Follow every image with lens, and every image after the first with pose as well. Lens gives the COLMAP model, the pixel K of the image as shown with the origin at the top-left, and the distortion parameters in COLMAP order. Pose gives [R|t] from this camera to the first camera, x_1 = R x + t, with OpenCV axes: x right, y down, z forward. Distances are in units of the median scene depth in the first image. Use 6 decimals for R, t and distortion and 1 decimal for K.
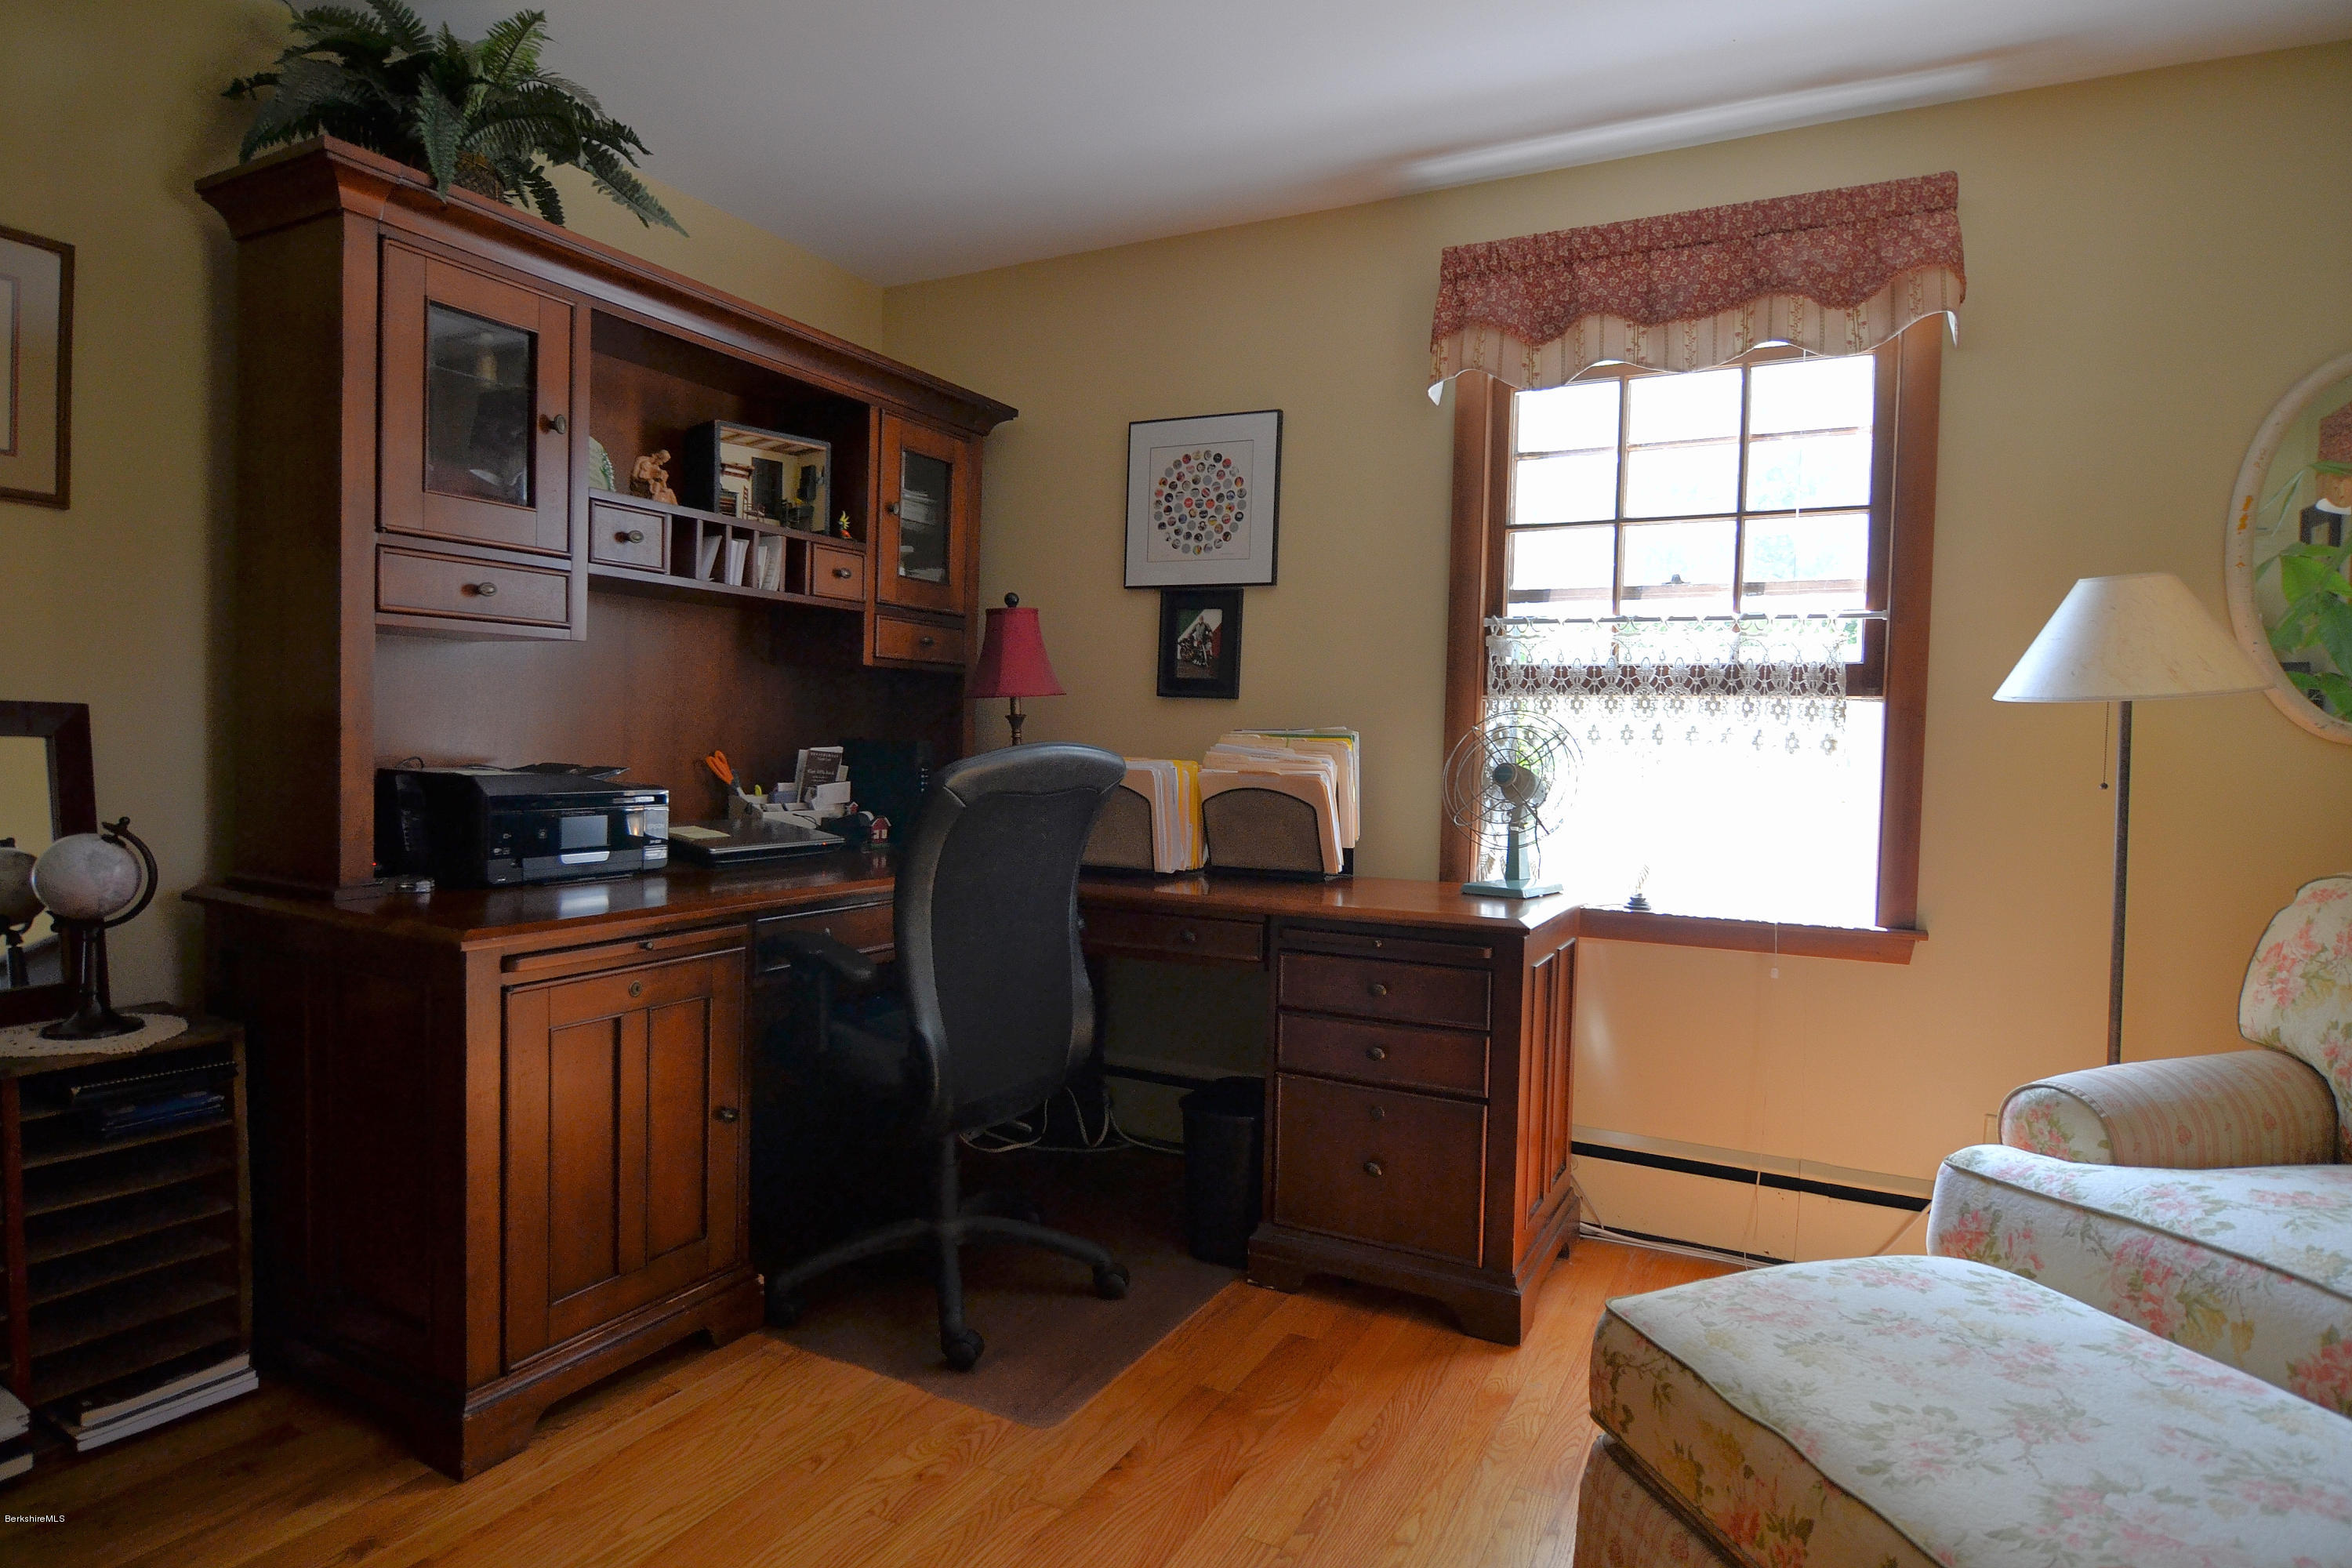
lens RADIAL K [[1284.1, 0, 1184.3], [0, 1284.1, 787.7], [0, 0, 1]] dist [-0.002858, -0.014292]
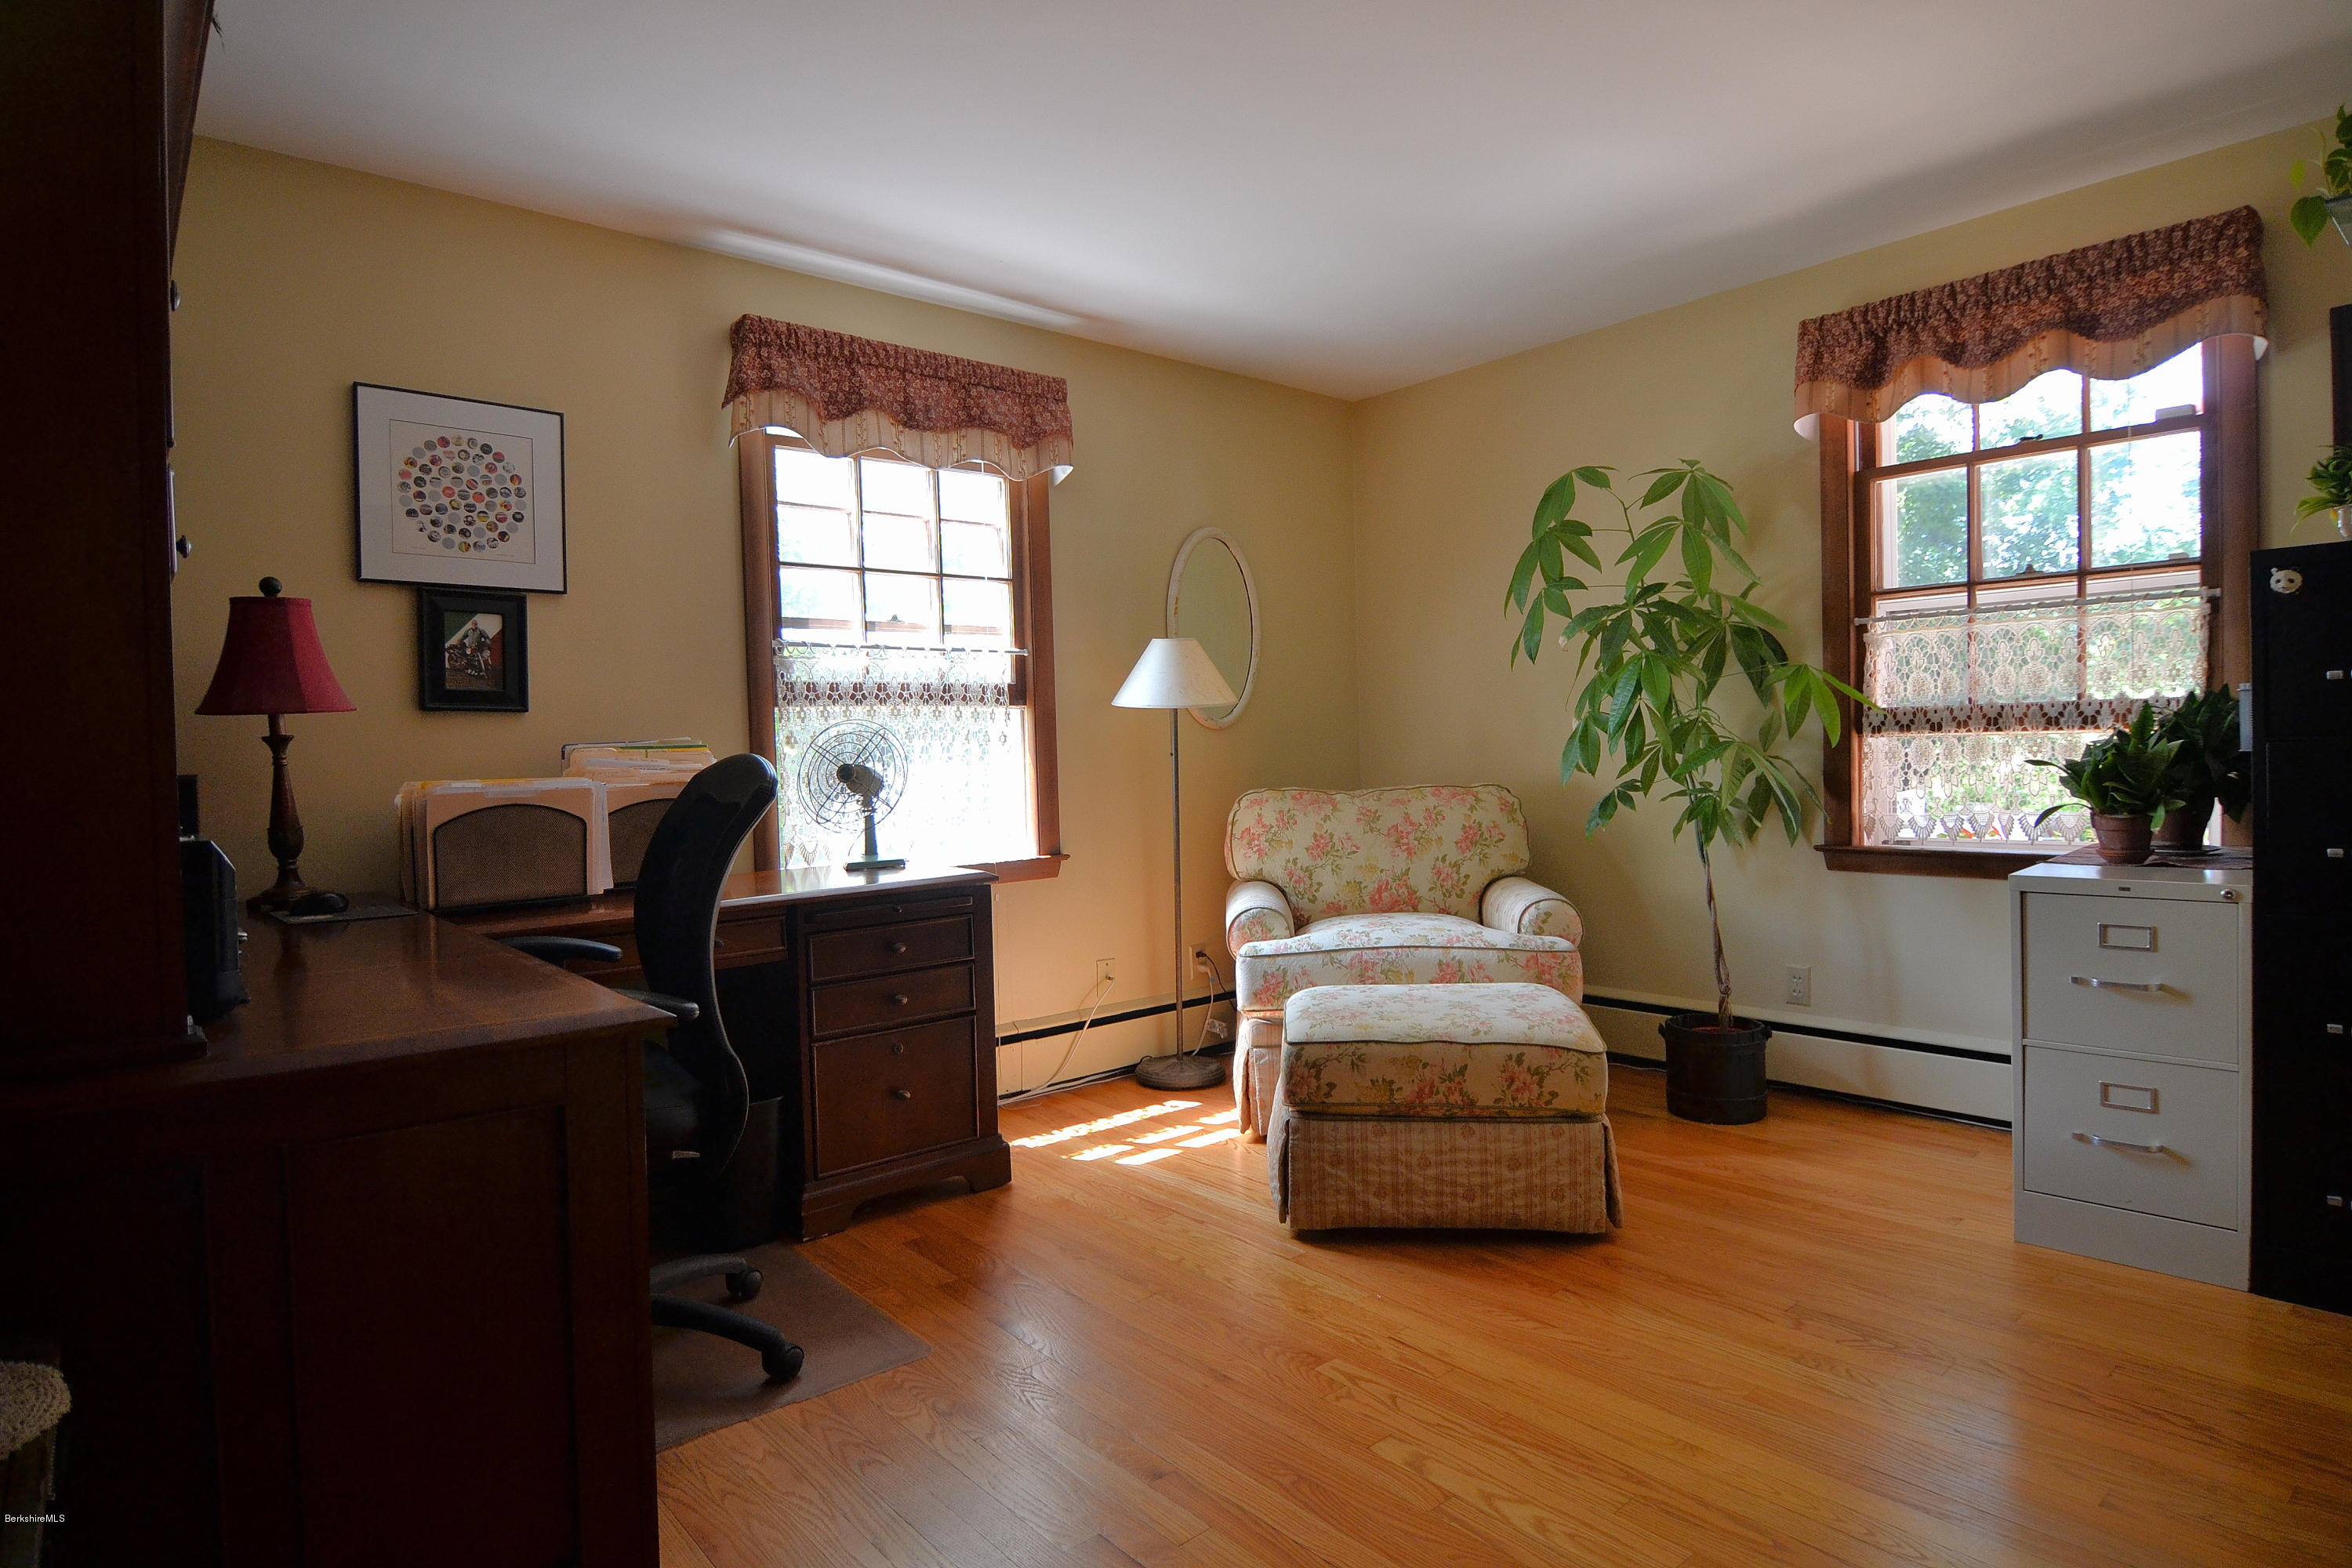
lens RADIAL K [[1284.1, 0, 1184.3], [0, 1284.1, 787.7], [0, 0, 1]] dist [-0.002858, -0.014292]
pose [[0.366044, -0.063173, 0.928451, -0.722615], [0.072314, 0.996607, 0.039301, -0.018450], [-0.927784, 0.052754, 0.369370, 0.238985]]
